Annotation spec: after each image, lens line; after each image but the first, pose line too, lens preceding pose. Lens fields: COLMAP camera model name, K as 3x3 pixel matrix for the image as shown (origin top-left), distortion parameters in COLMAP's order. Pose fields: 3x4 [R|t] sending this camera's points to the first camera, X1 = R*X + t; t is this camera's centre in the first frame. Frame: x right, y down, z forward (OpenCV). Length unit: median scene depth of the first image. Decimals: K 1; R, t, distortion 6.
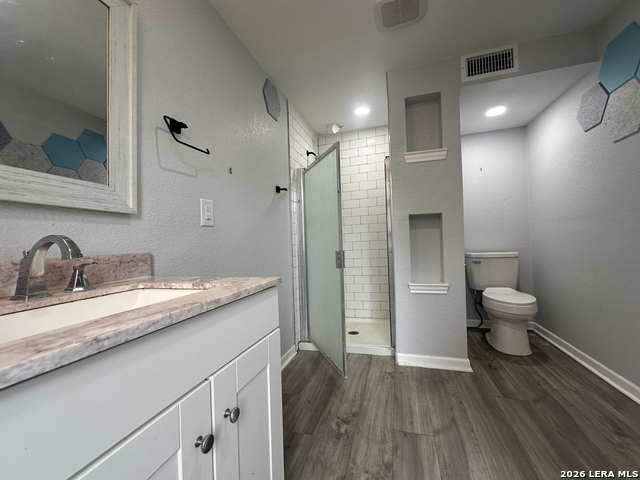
lens RADIAL K [[256.4, 0, 319.8], [0, 256.4, 238.6], [0, 0, 1]] dist [-0.001338, 0.000060]
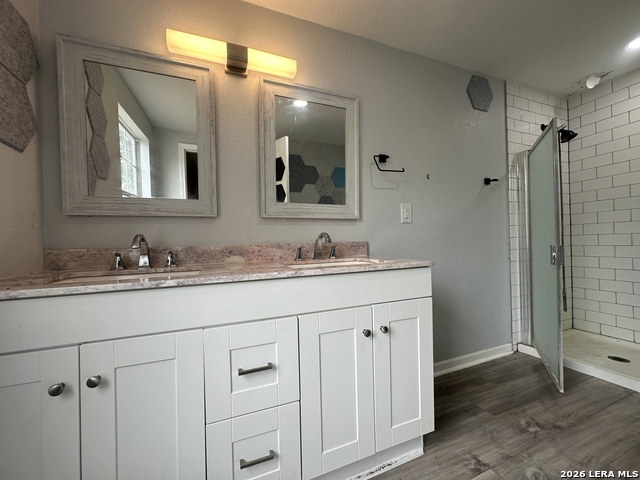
lens RADIAL K [[256.4, 0, 319.8], [0, 256.4, 238.6], [0, 0, 1]] dist [-0.001338, 0.000060]
pose [[0.624252, 0.019890, -0.780970, 0.372031], [0.011731, 0.999324, 0.034827, -0.020154], [0.781135, -0.030902, 0.623597, -0.233914]]
